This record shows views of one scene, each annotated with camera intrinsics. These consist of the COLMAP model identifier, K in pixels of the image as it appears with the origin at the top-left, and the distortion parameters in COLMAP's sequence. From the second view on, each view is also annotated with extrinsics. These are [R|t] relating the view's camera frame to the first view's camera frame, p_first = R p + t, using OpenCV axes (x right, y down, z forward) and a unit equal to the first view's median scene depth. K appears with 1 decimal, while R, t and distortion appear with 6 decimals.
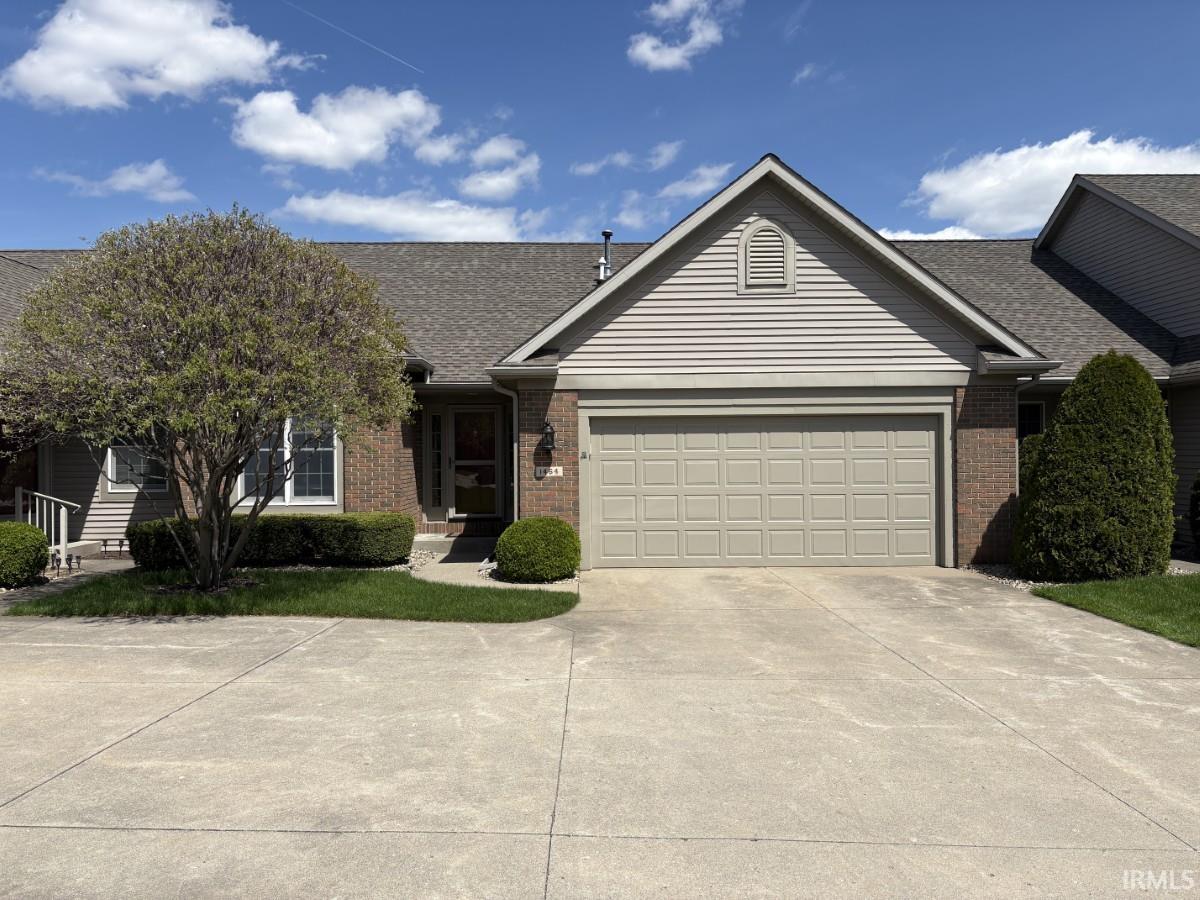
lens RADIAL K [[912.0, 0, 600.0], [0, 912.0, 450.0], [0, 0, 1]] dist [0.025791, -0.007031]
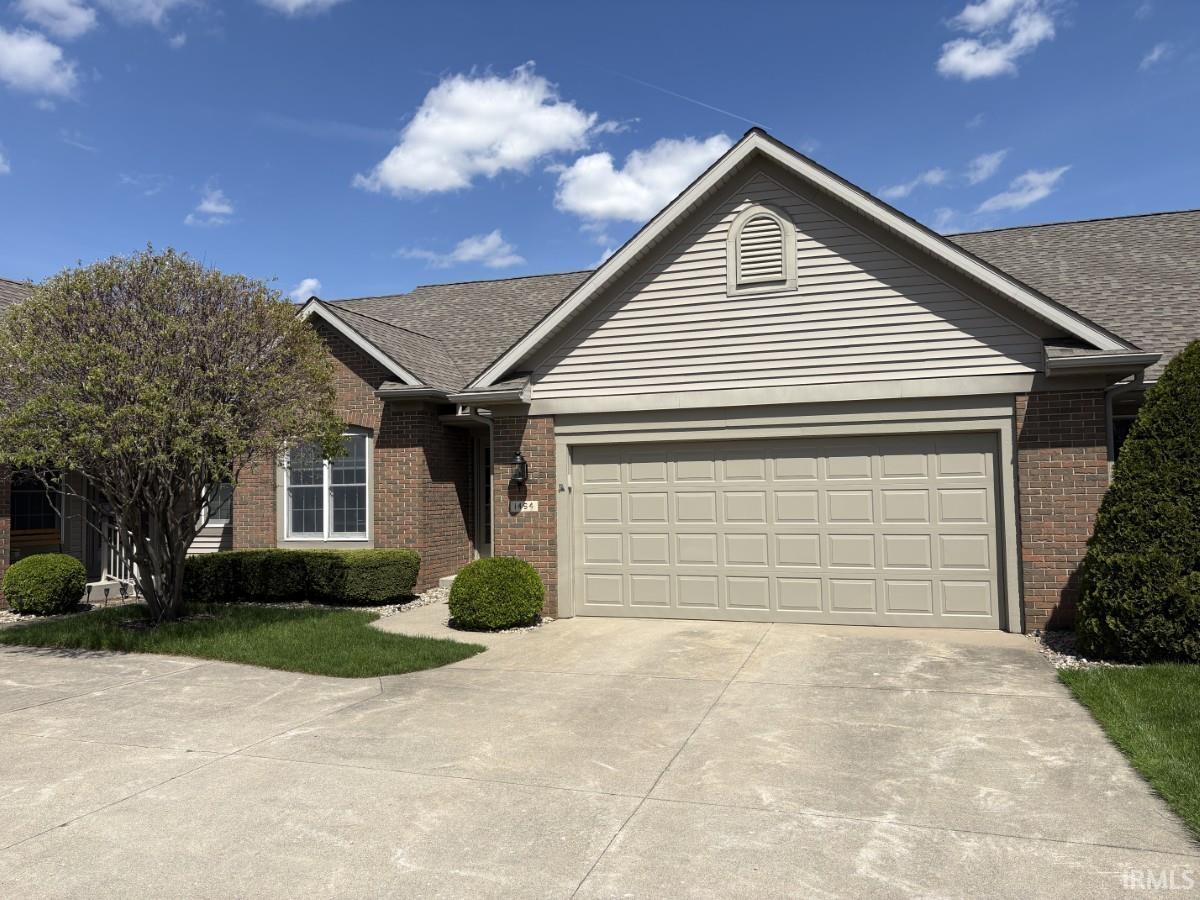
lens RADIAL K [[906.0, 0, 600.0], [0, 906.0, 450.0], [0, 0, 1]] dist [0.071883, -0.070337]
pose [[0.944453, -0.022008, -0.327909, 0.313134], [0.008934, 0.999106, -0.041325, 0.005704], [0.328525, 0.036100, 0.943805, 0.169050]]
